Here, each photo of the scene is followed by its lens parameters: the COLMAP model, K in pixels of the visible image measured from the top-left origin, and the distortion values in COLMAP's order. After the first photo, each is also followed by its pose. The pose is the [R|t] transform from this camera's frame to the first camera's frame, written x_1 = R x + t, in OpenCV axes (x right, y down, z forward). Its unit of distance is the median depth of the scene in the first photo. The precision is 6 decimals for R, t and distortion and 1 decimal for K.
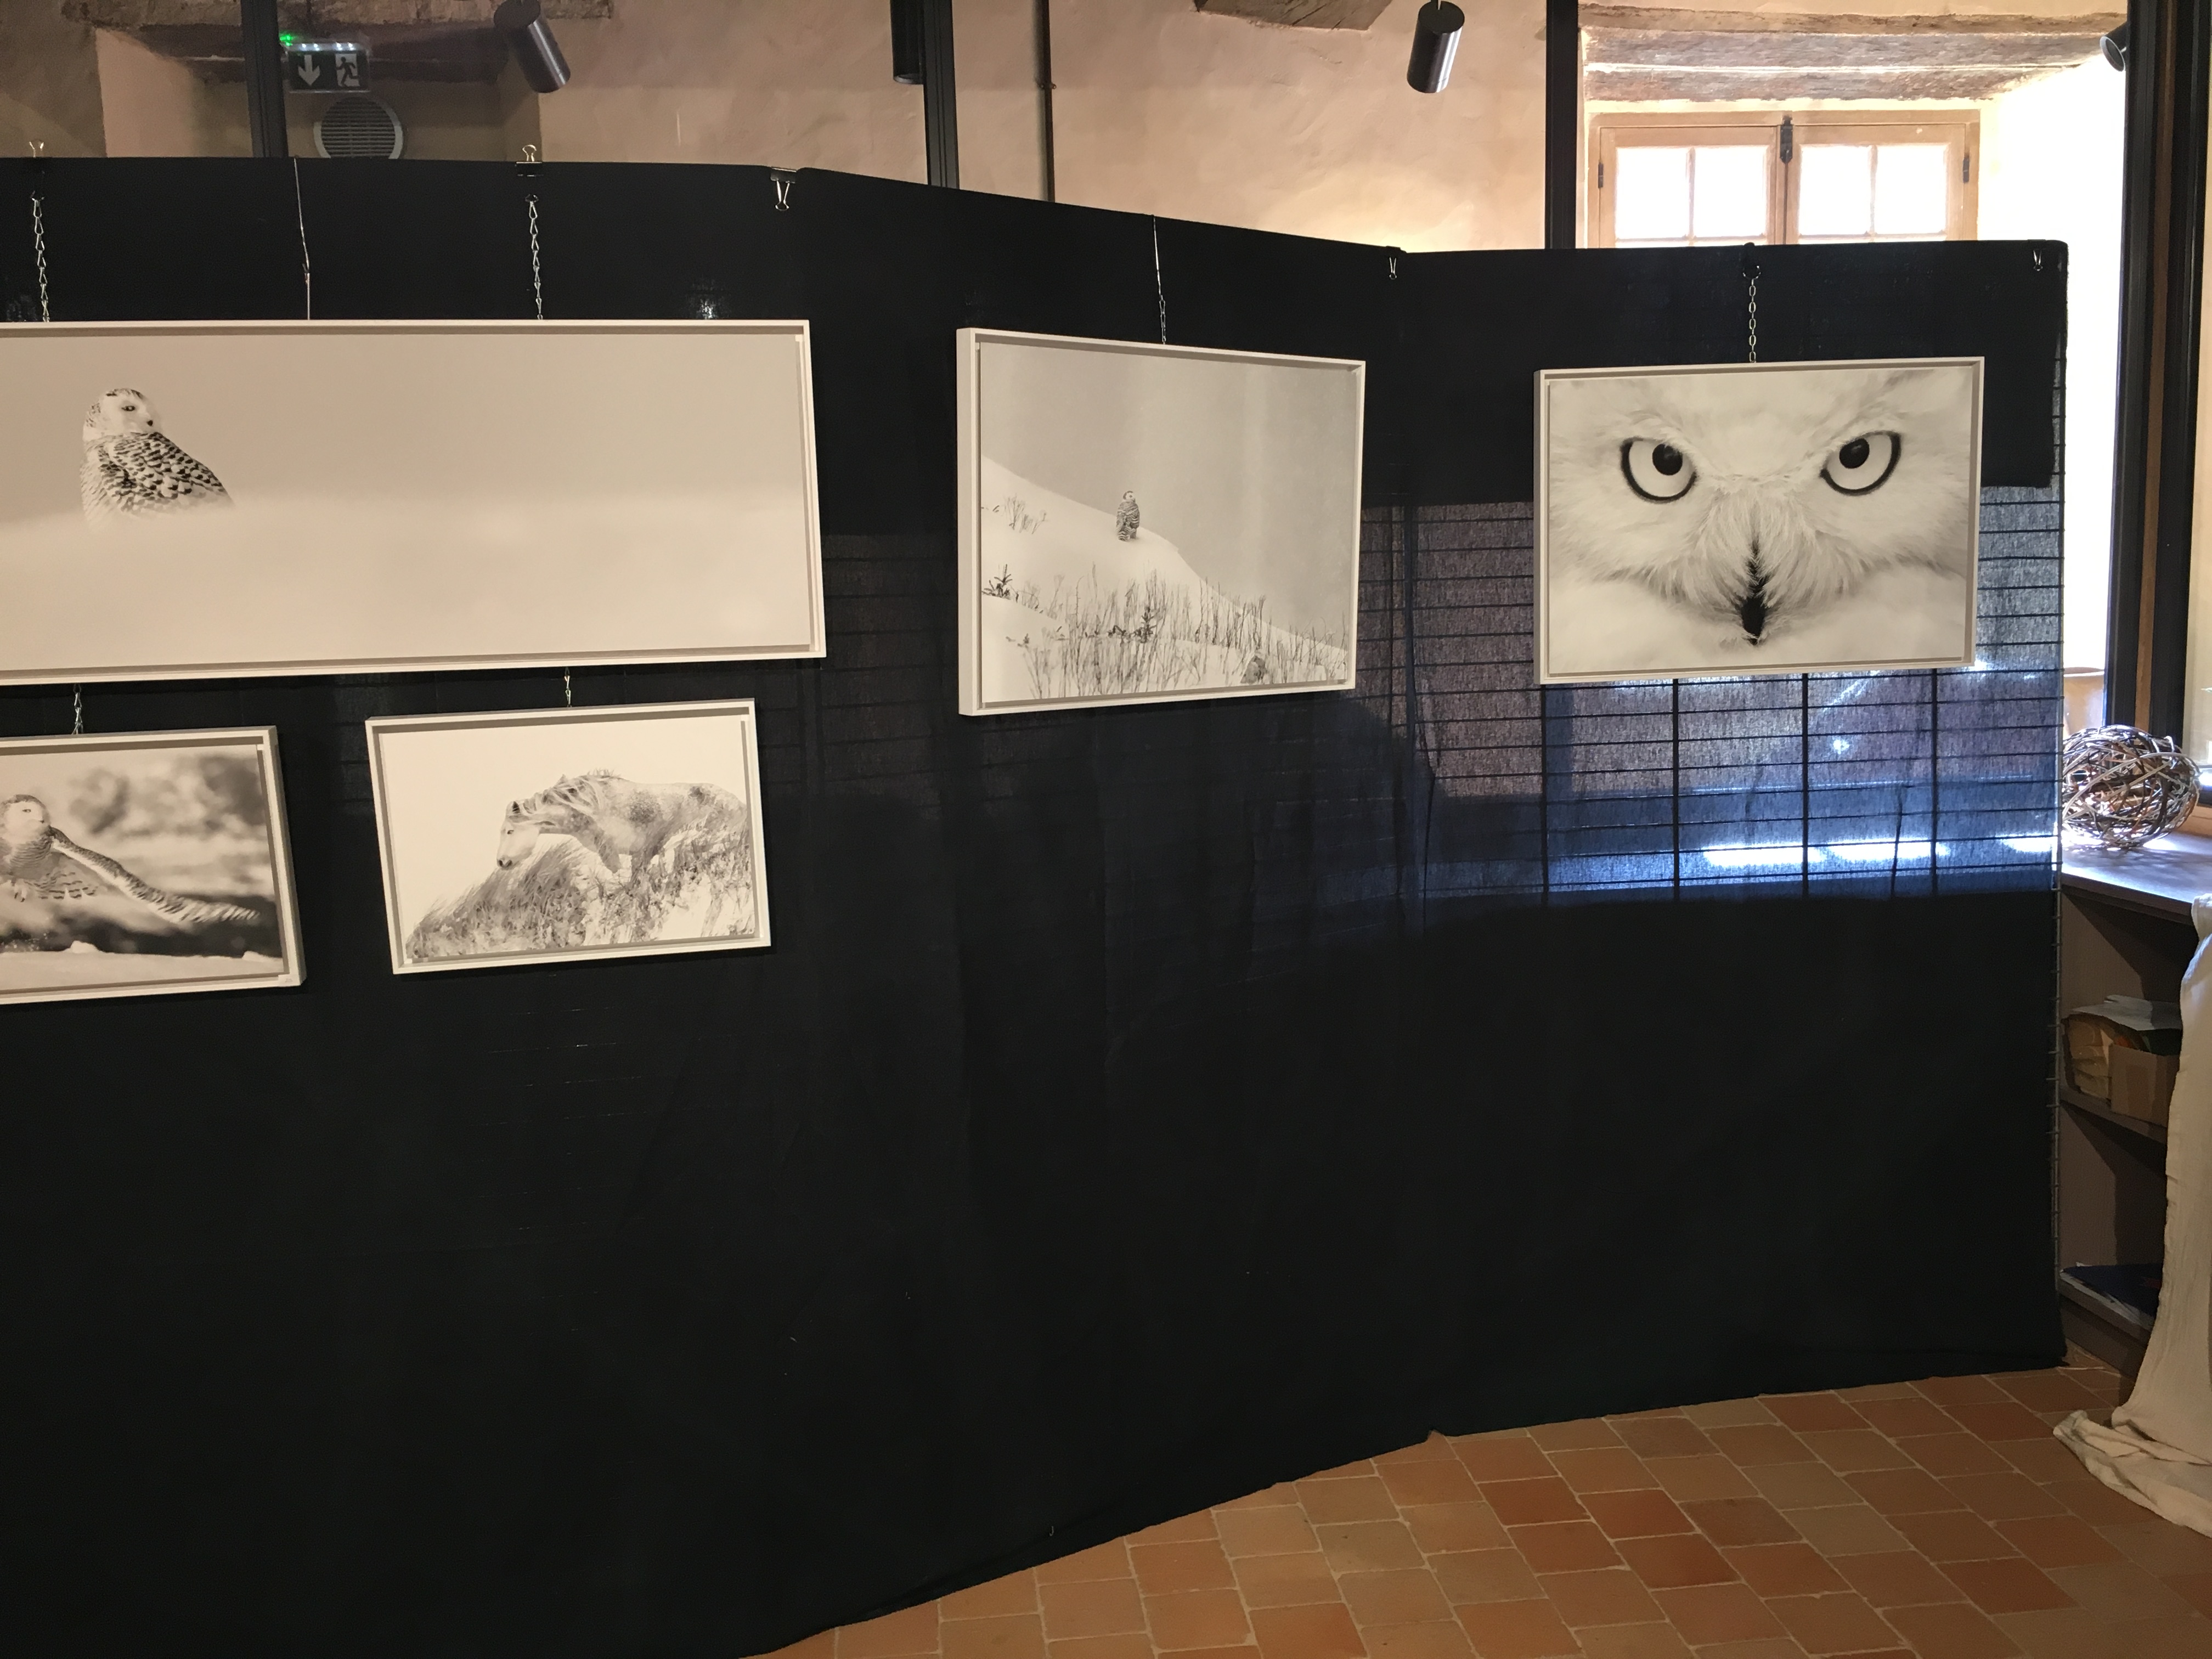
lens RADIAL K [[1906.1, 0, 1110.4], [0, 1906.1, 811.1], [0, 0, 1]] dist [0.082915, -0.112207]
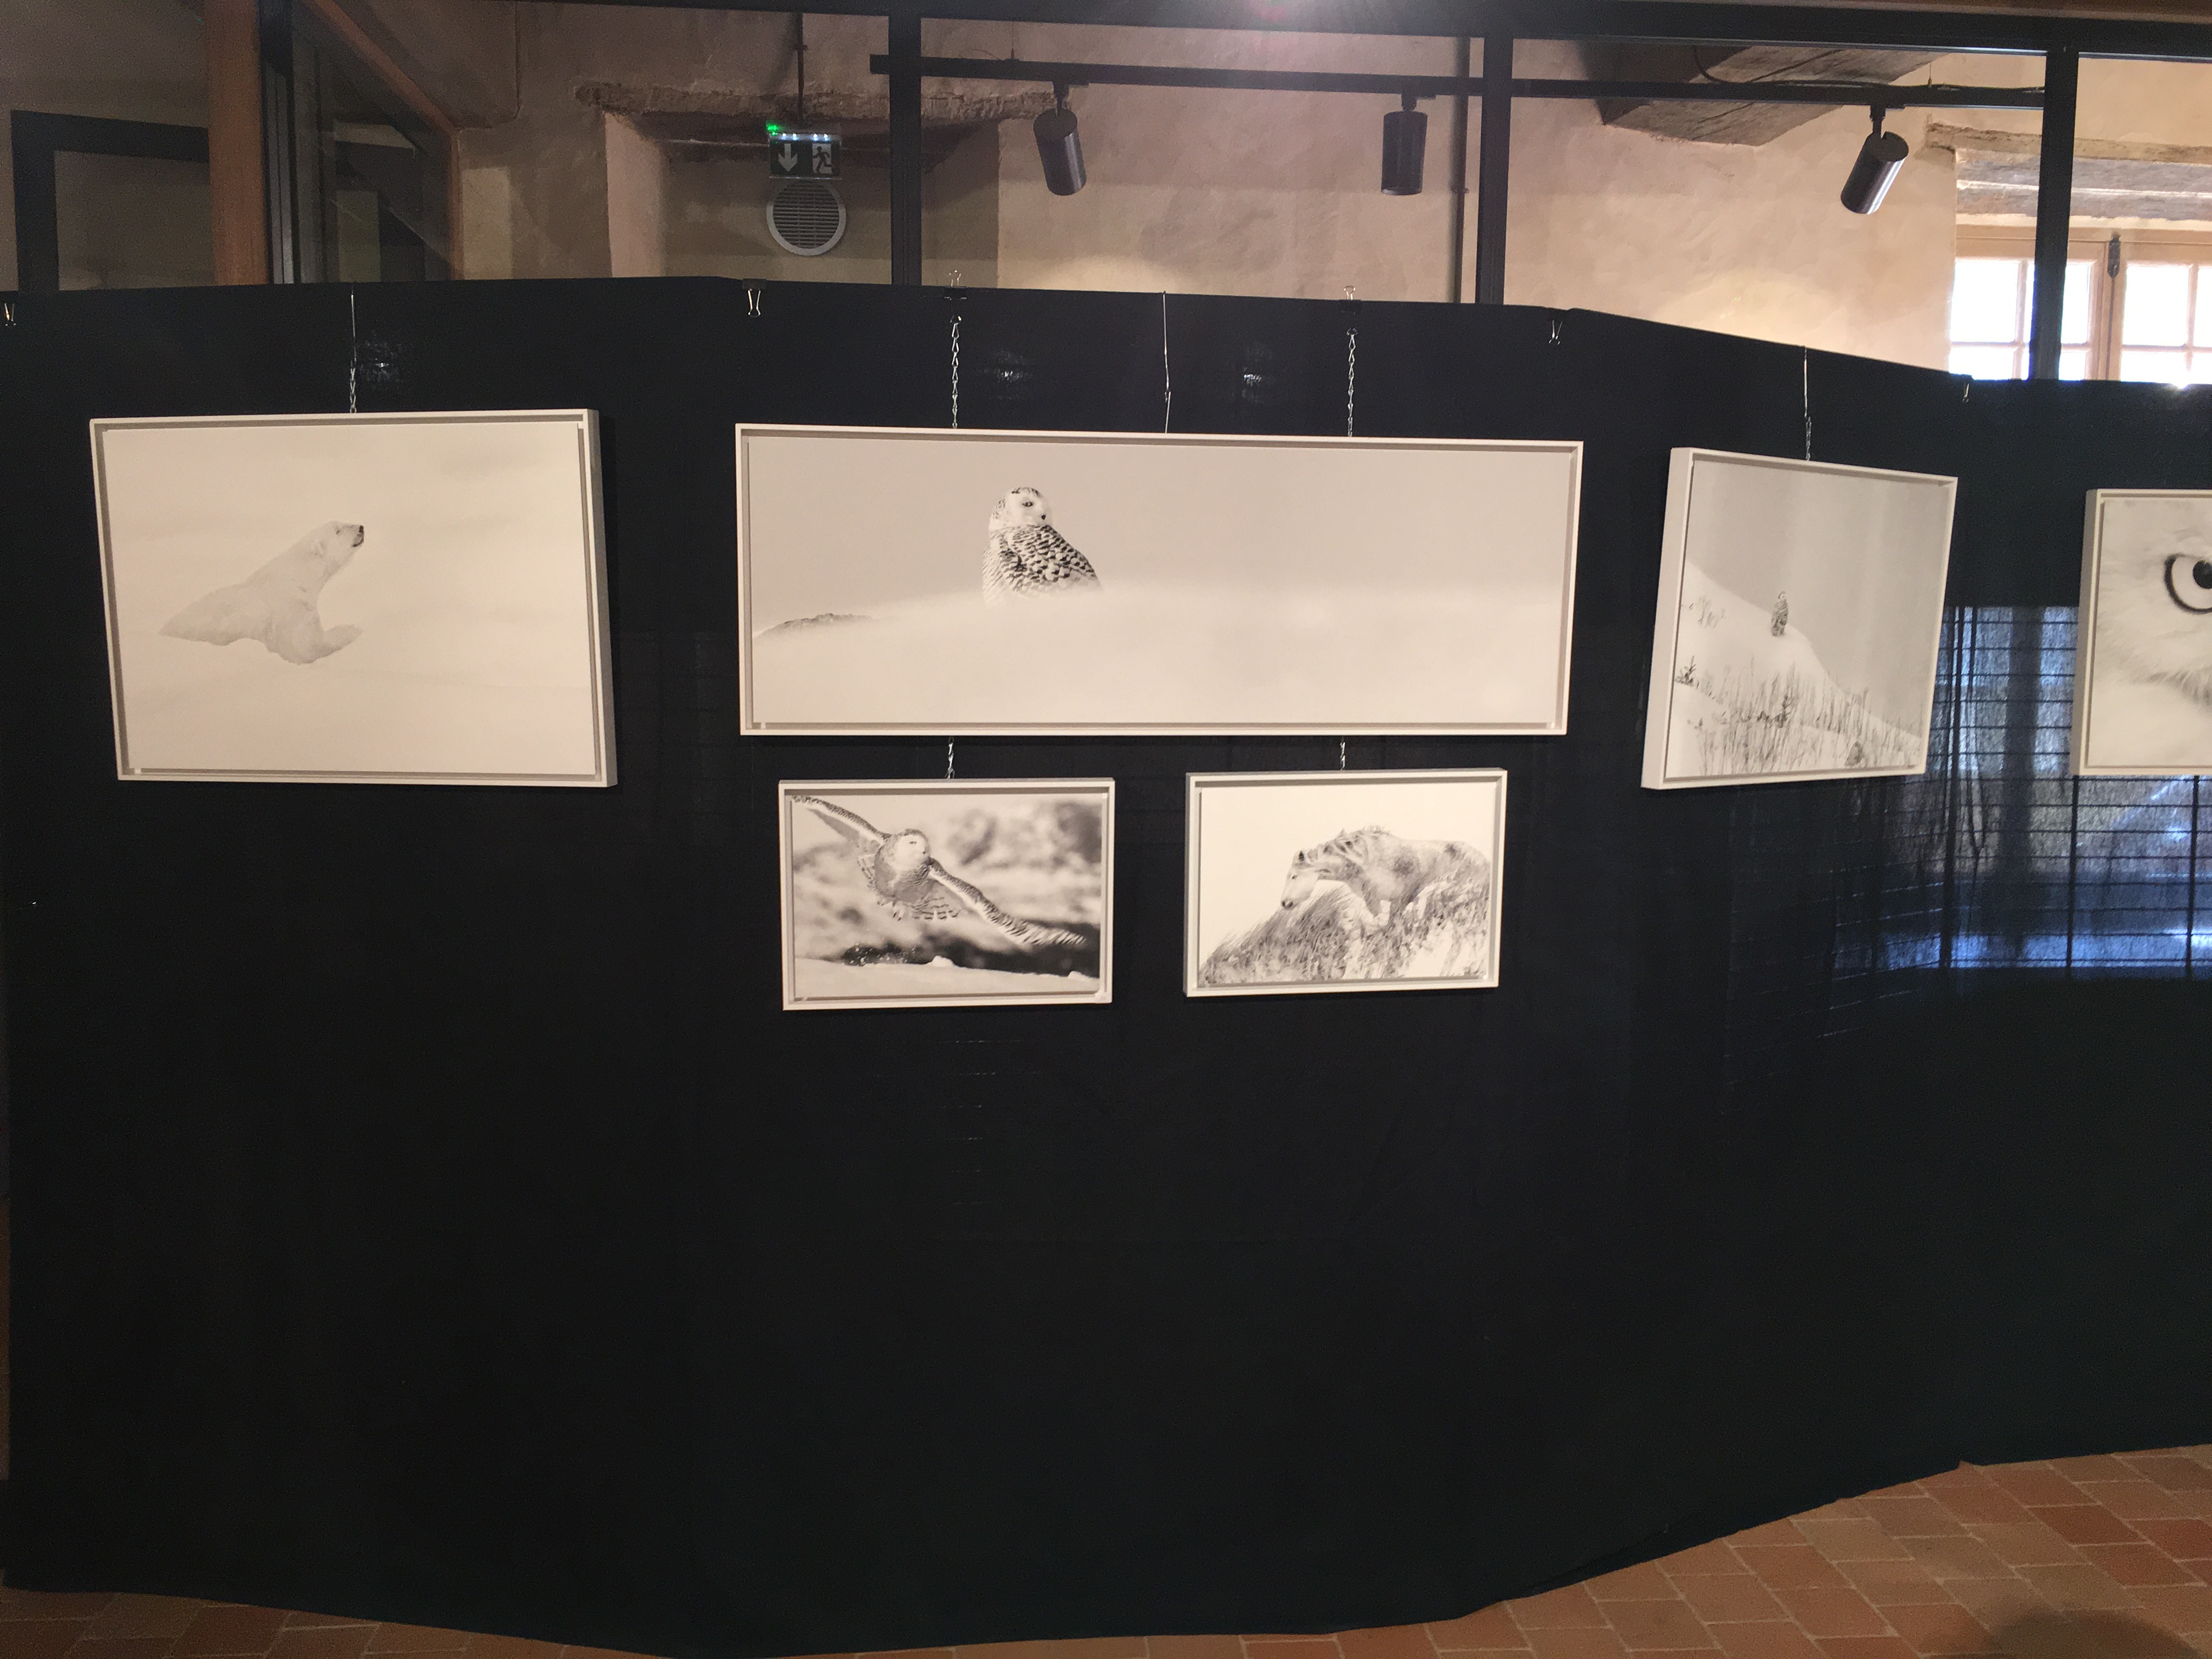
lens RADIAL K [[1906.1, 0, 1105.3], [0, 1906.1, 807.4], [0, 0, 1]] dist [0.082915, -0.112207]
pose [[0.998923, 0.040726, -0.022231, -0.395388], [-0.041236, 0.998885, -0.023001, 0.000100], [0.021269, 0.023893, 0.999488, -0.141167]]
